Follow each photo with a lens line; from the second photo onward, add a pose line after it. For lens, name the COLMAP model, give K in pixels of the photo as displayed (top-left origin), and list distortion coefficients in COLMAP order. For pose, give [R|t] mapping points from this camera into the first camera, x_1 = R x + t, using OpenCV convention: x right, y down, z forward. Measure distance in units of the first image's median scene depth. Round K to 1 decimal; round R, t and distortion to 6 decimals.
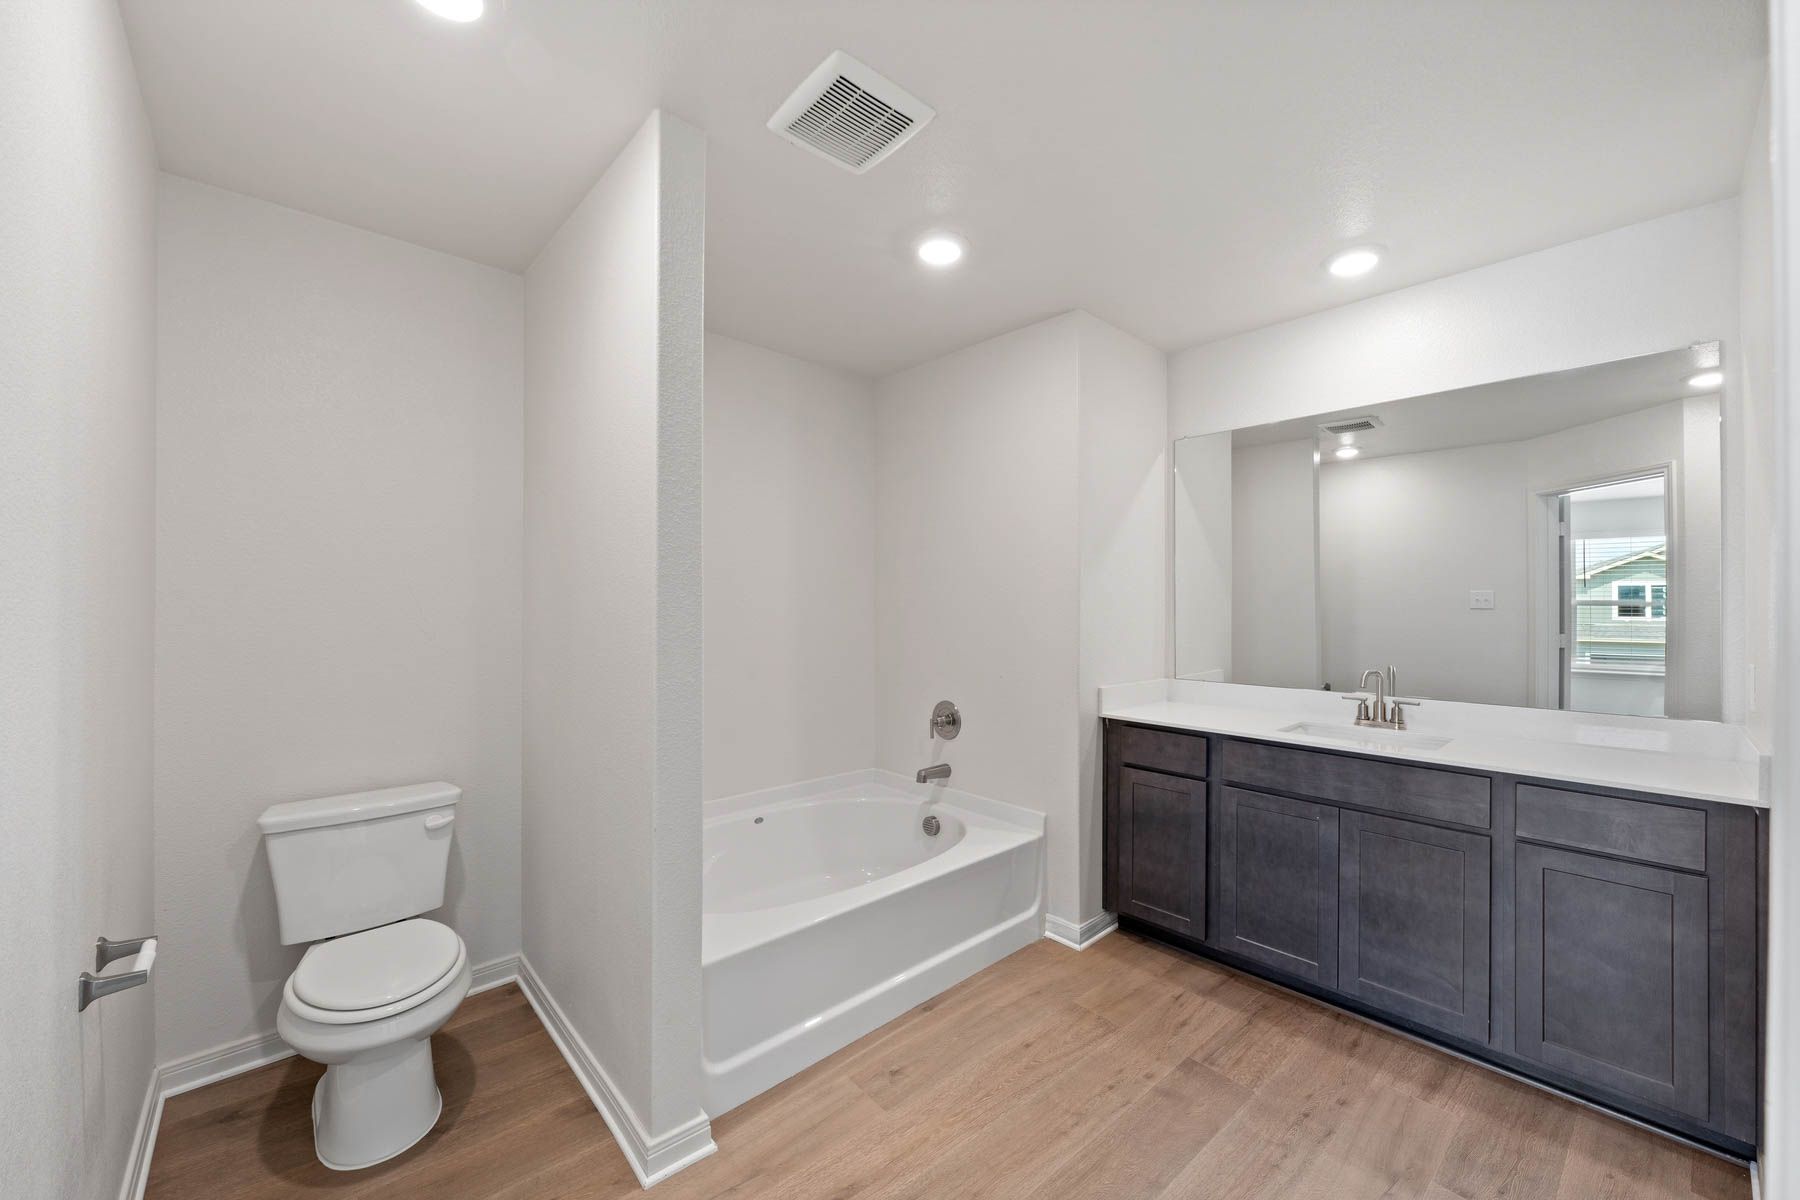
lens RADIAL K [[748.6, 0, 908.8], [0, 748.6, 600.5], [0, 0, 1]] dist [0.038965, 0.000790]
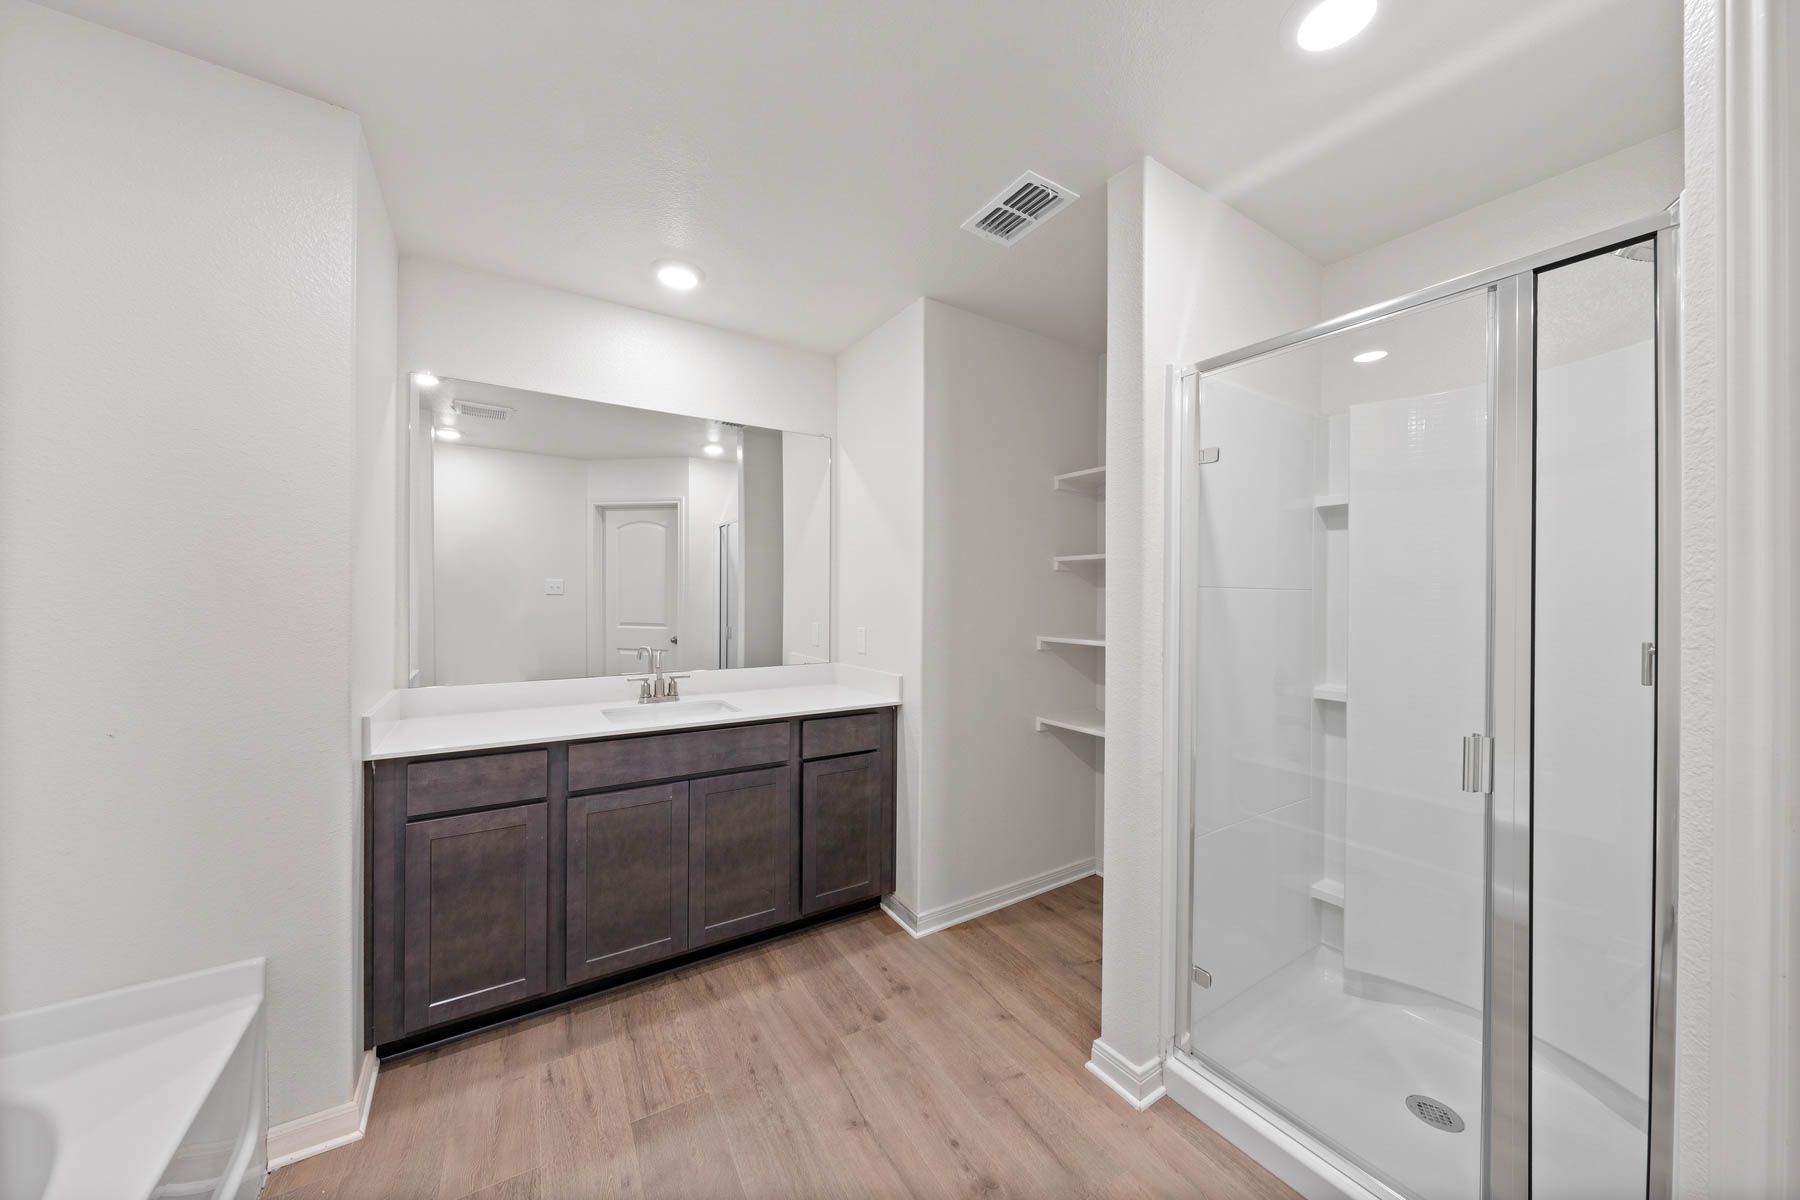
lens RADIAL K [[630.3, 0, 936.0], [0, 630.3, 593.9], [0, 0, 1]] dist [0.013239, -0.000180]
pose [[0.163164, 0.001015, 0.986598, -0.241339], [-0.012907, 0.999916, 0.001106, 0.002471], [-0.986514, -0.012914, 0.163164, 0.477155]]
